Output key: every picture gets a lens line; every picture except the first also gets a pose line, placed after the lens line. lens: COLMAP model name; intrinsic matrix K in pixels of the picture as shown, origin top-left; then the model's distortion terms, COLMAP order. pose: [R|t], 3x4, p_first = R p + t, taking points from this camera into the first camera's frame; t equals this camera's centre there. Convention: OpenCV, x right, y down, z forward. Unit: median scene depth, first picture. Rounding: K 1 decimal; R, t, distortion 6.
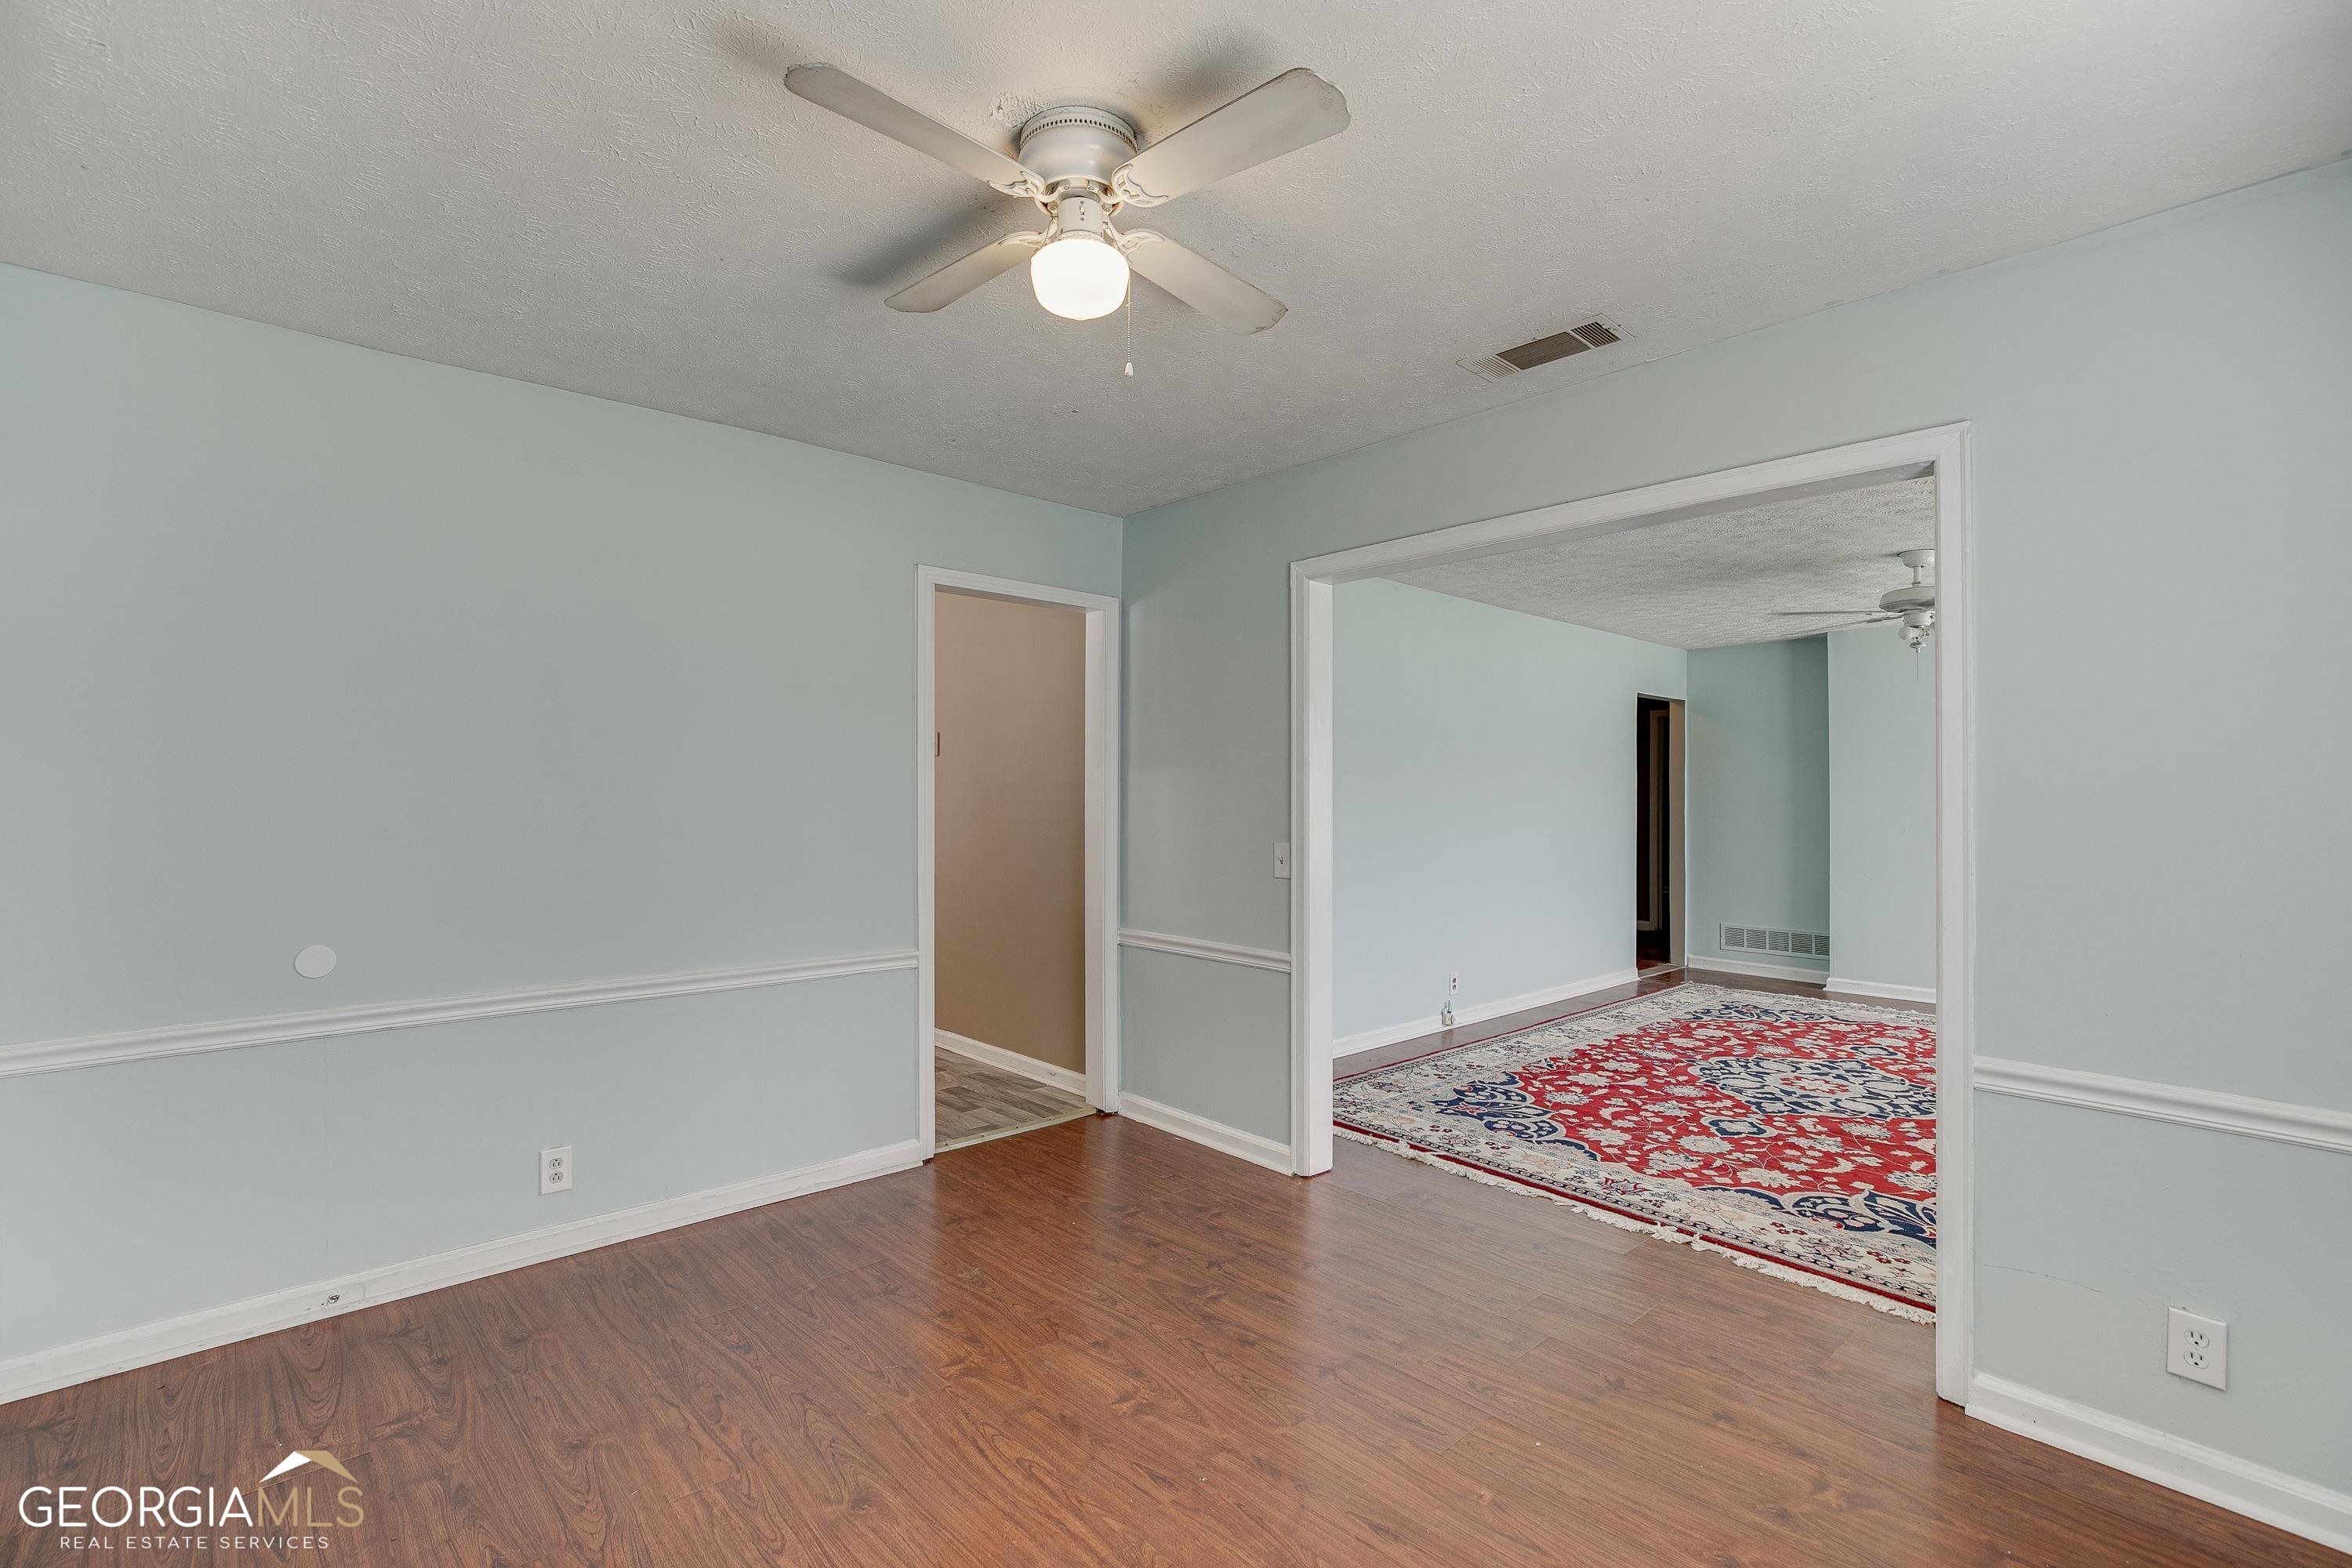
lens RADIAL K [[1062.3, 0, 1191.1], [0, 1062.3, 773.1], [0, 0, 1]] dist [-0.012307, 0.004081]
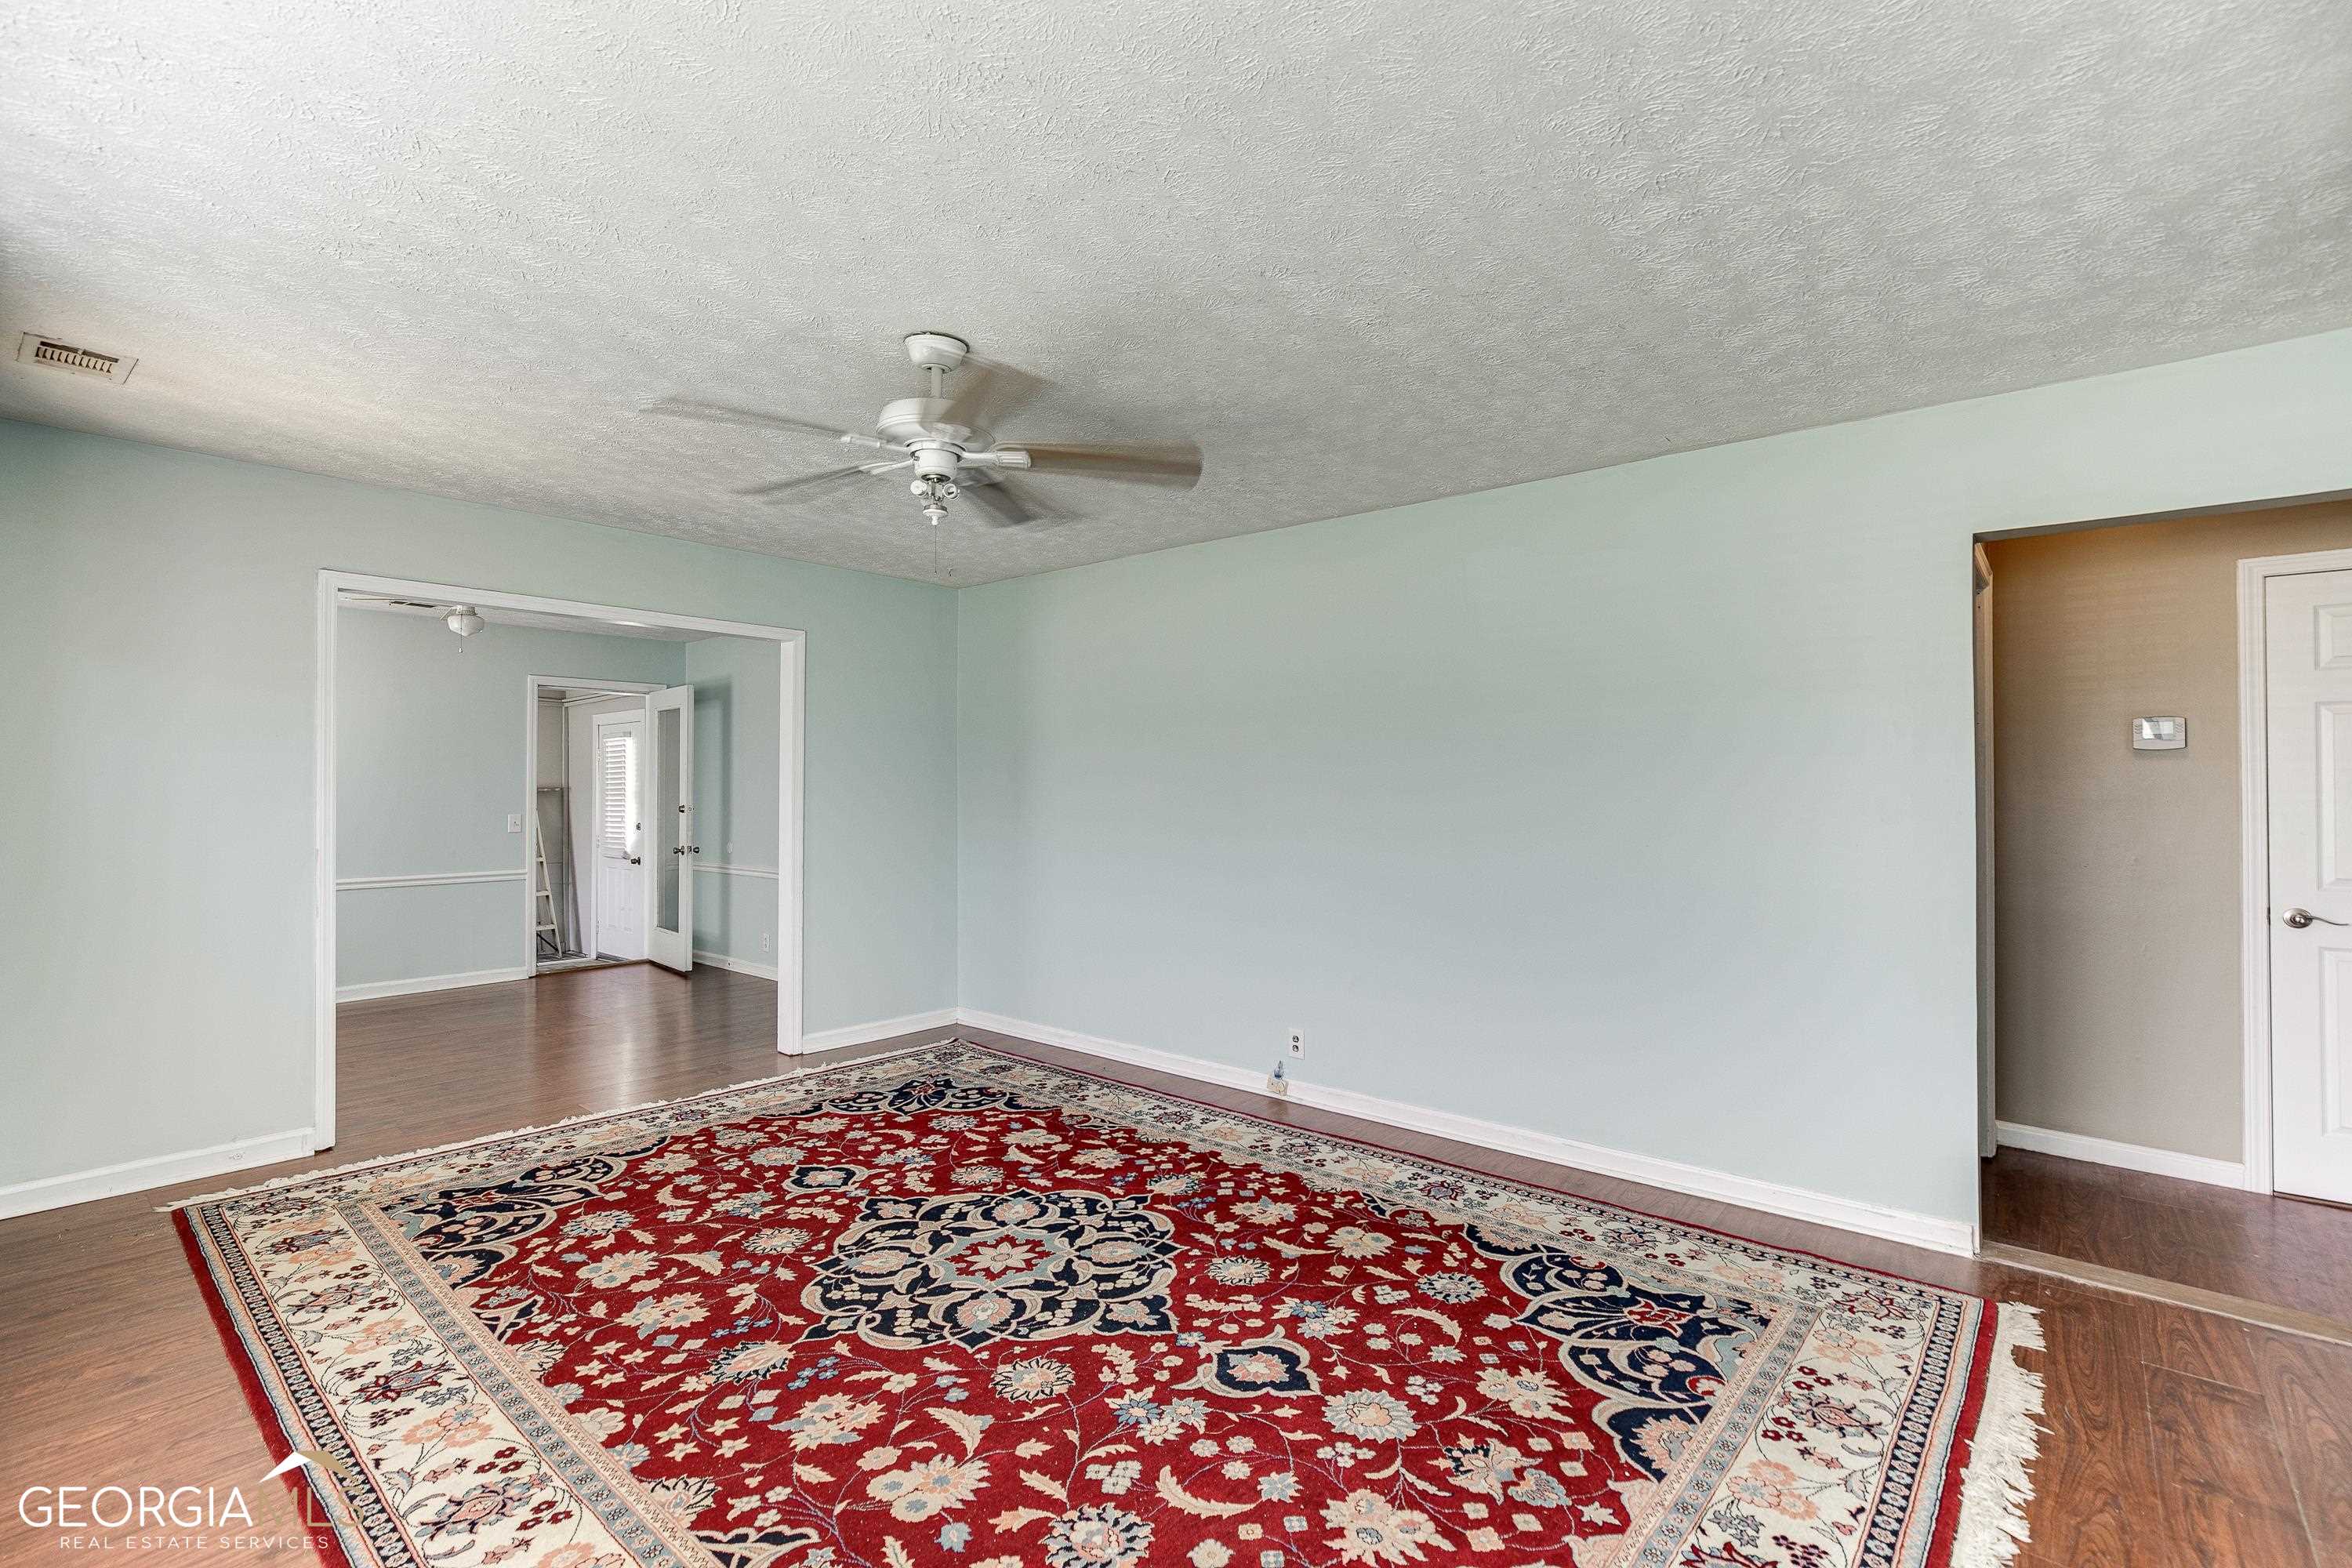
lens RADIAL K [[1062.3, 0, 1188.6], [0, 1062.3, 785.4], [0, 0, 1]] dist [-0.012307, 0.004081]
pose [[0.118445, -0.011775, -0.992891, 1.411774], [0.017162, 0.999805, -0.009810, 0.032180], [0.992812, -0.015878, 0.118624, 1.203454]]
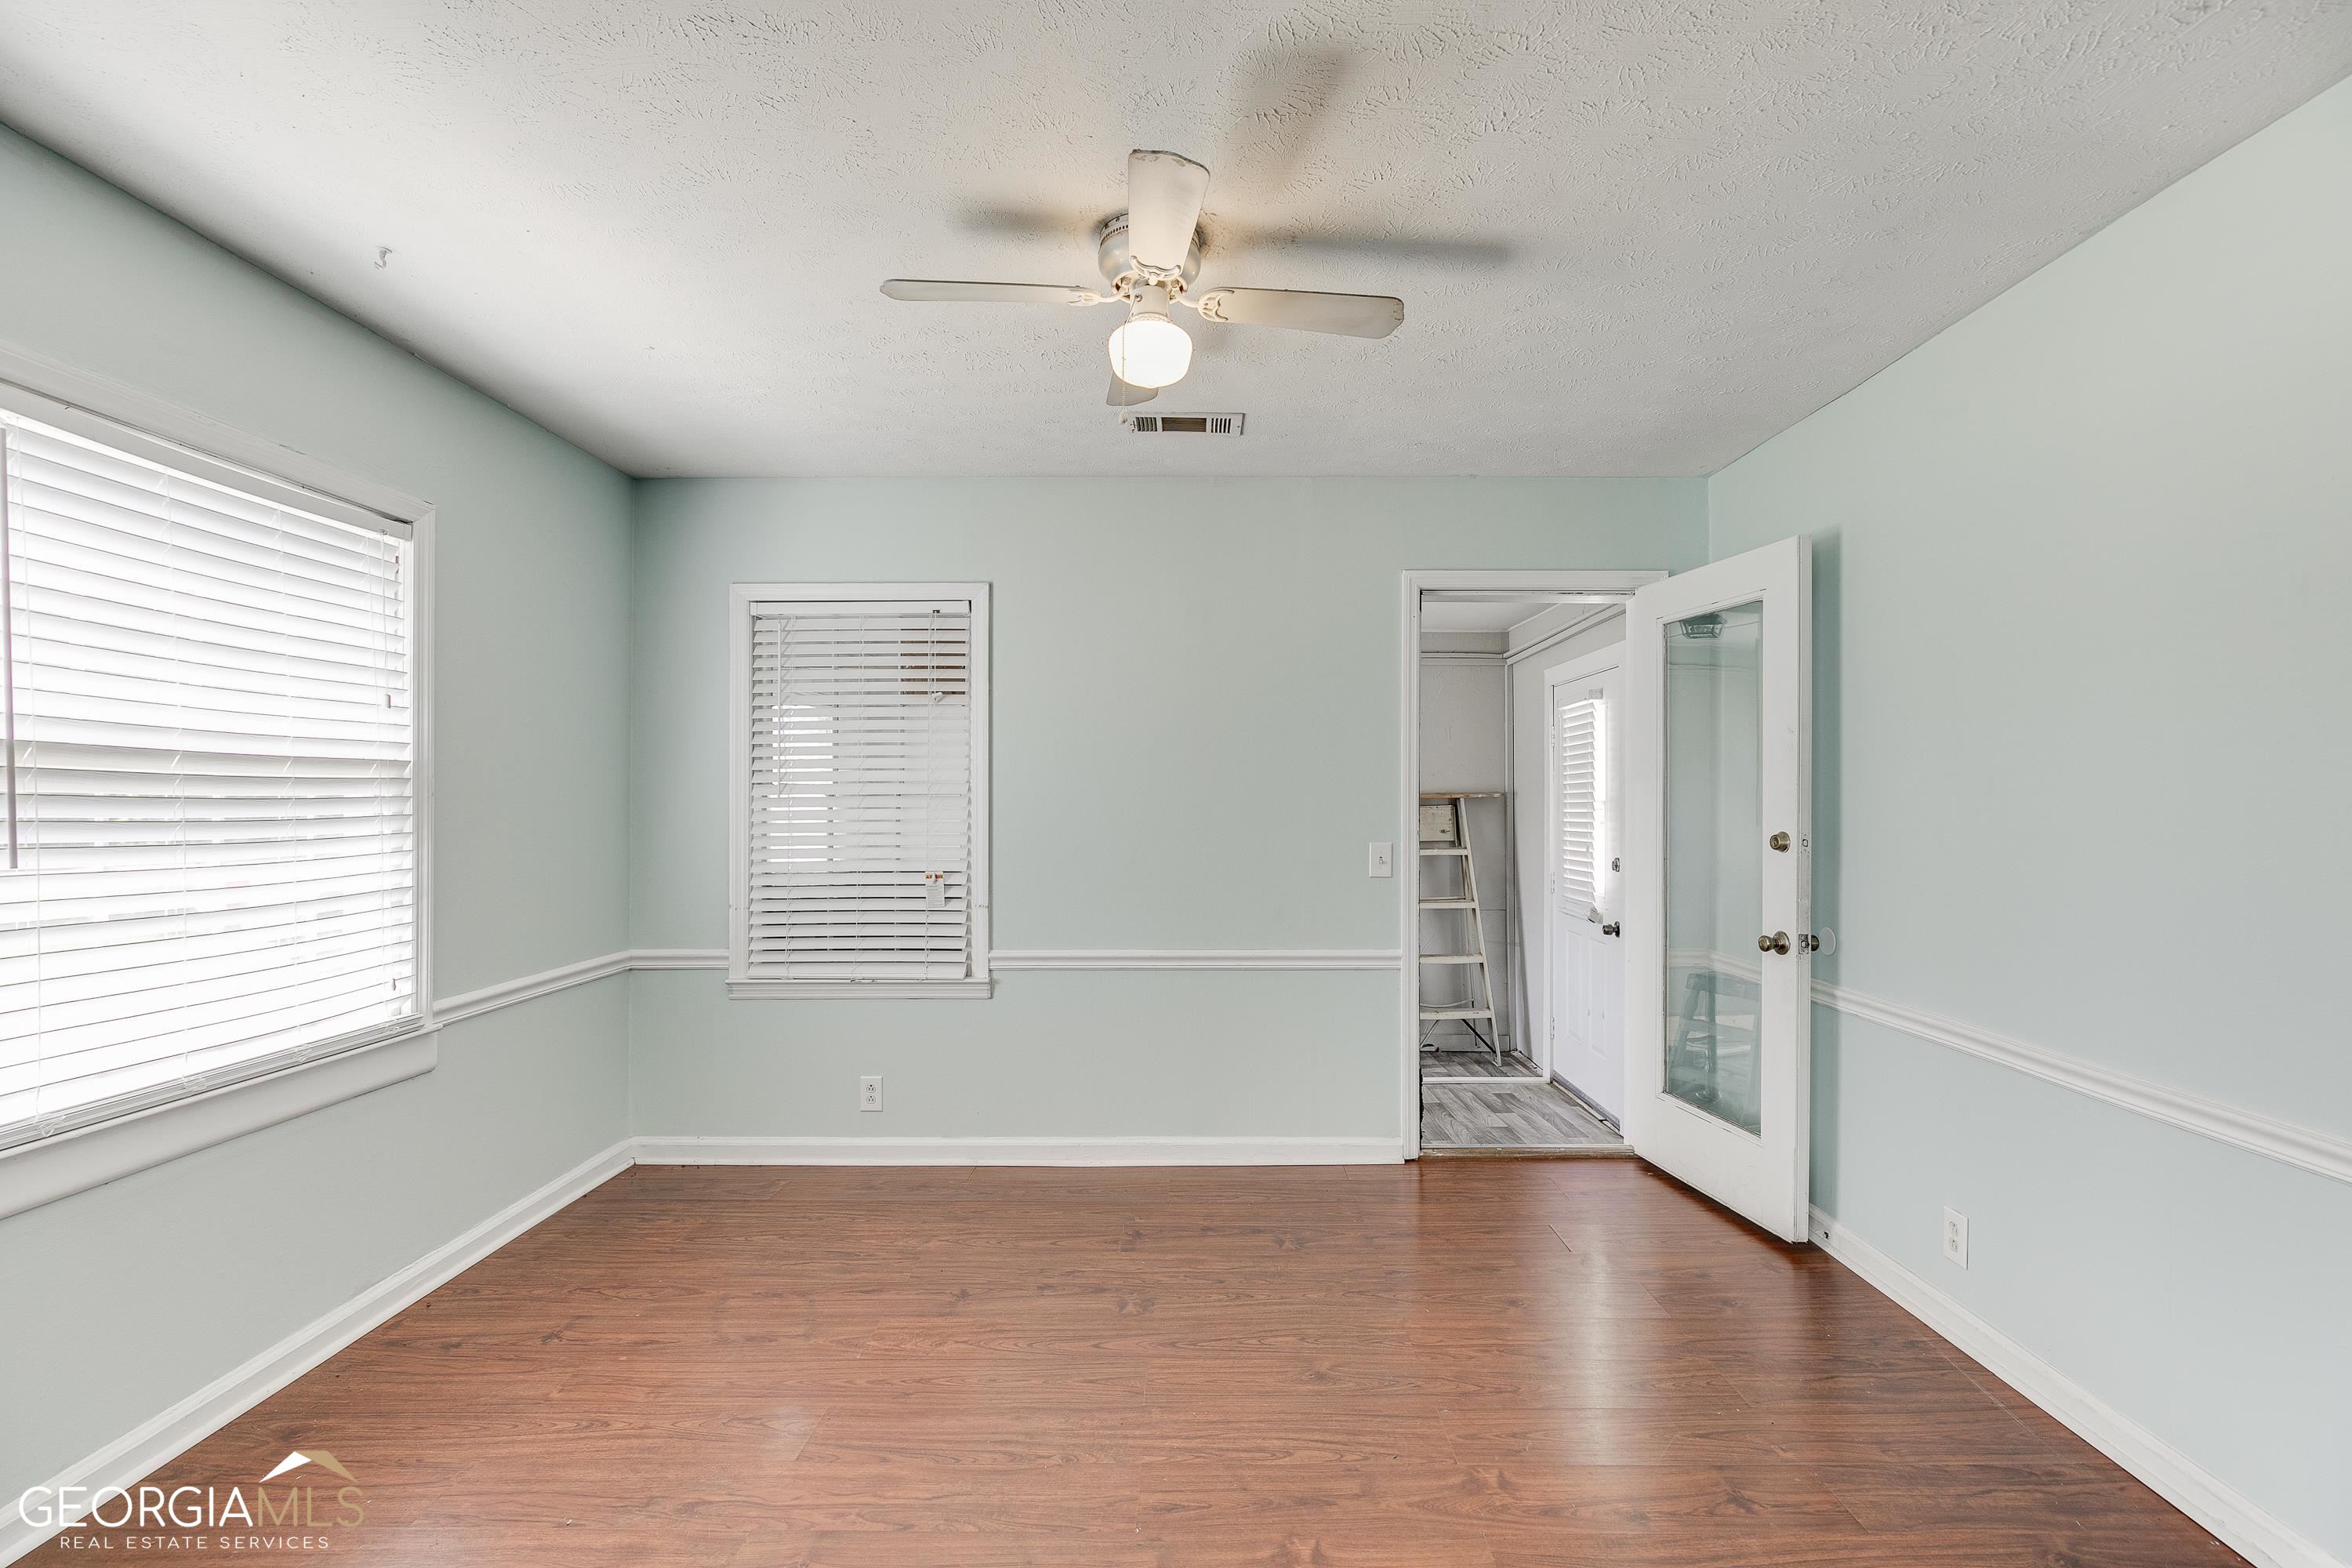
lens RADIAL K [[1062.3, 0, 1199.9], [0, 1062.3, 791.3], [0, 0, 1]] dist [-0.012307, 0.004081]
pose [[-0.680680, -0.011391, -0.732493, 0.317280], [0.007601, 0.999715, -0.022611, 0.020232], [0.732542, -0.020958, -0.680399, 0.809418]]
